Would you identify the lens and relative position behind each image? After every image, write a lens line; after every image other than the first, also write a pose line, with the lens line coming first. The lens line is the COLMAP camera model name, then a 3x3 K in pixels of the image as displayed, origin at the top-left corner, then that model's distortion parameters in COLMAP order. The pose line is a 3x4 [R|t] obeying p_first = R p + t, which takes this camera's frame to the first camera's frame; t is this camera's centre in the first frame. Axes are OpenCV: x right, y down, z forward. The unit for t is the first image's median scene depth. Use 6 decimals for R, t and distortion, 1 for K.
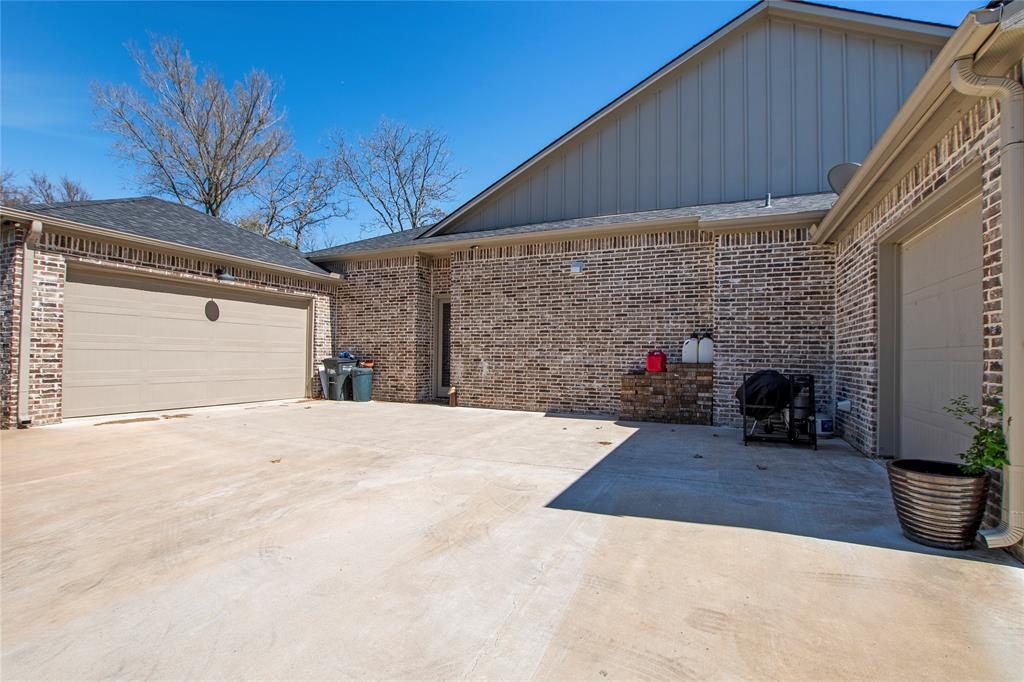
lens RADIAL K [[451.0, 0, 507.6], [0, 451.0, 342.1], [0, 0, 1]] dist [-0.037820, 0.008508]
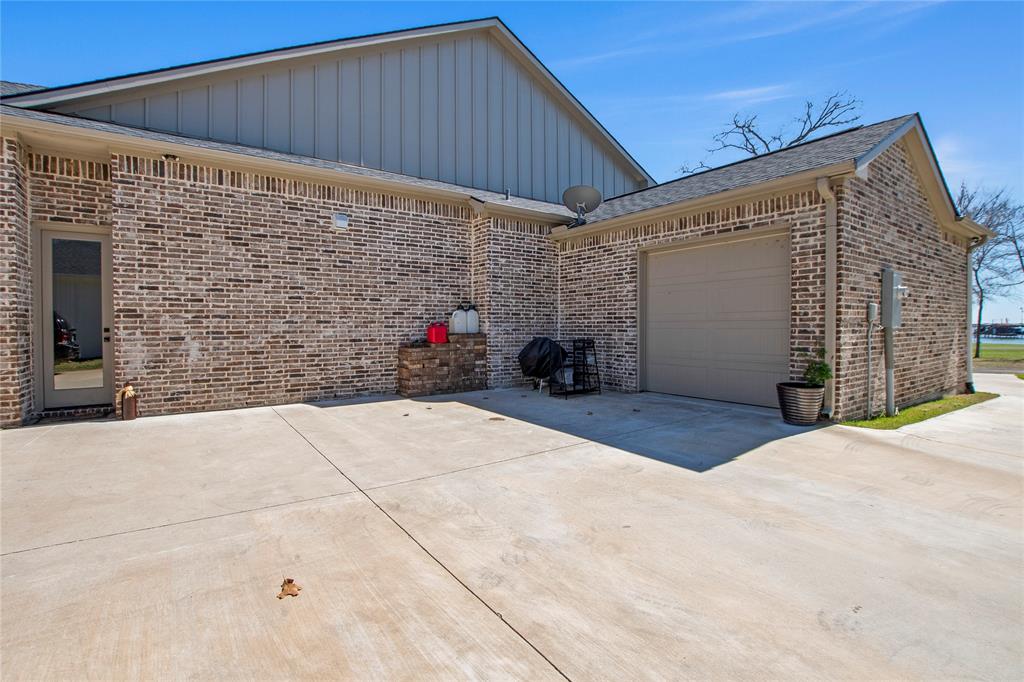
lens RADIAL K [[451.0, 0, 507.6], [0, 451.0, 342.1], [0, 0, 1]] dist [-0.037820, 0.008508]
pose [[0.533109, -0.047814, 0.844695, -0.403032], [-0.014936, 0.997714, 0.065902, -0.004595], [-0.845915, -0.047749, 0.531176, 0.317132]]
